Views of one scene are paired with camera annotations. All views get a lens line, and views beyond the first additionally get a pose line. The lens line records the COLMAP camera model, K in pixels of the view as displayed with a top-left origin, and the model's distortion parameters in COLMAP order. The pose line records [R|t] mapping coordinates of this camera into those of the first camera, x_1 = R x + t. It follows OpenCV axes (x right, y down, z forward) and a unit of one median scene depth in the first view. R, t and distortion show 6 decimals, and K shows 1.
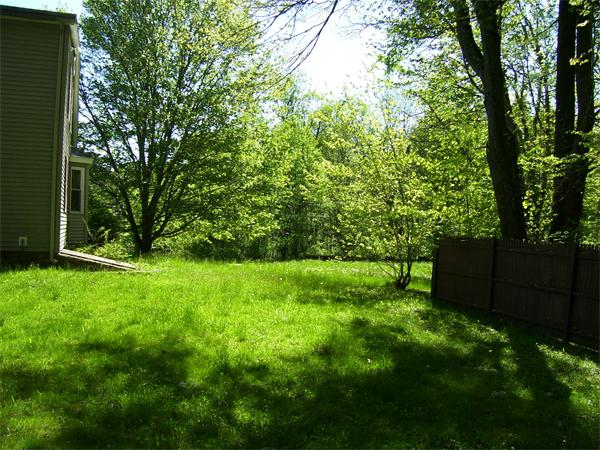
lens RADIAL K [[619.5, 0, 291.1], [0, 619.5, 226.7], [0, 0, 1]] dist [-0.180429, 0.190625]
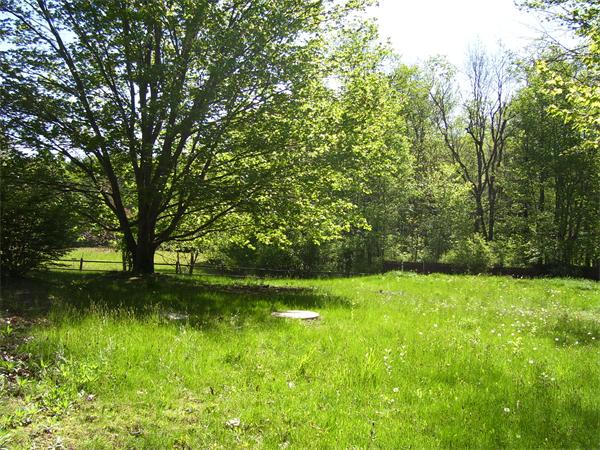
lens RADIAL K [[619.5, 0, 291.1], [0, 619.5, 226.7], [0, 0, 1]] dist [-0.180429, 0.190625]
pose [[0.997073, 0.009386, -0.075881, -0.045837], [-0.008115, 0.999822, 0.017040, -0.008190], [0.076027, -0.016374, 0.996971, 0.392095]]
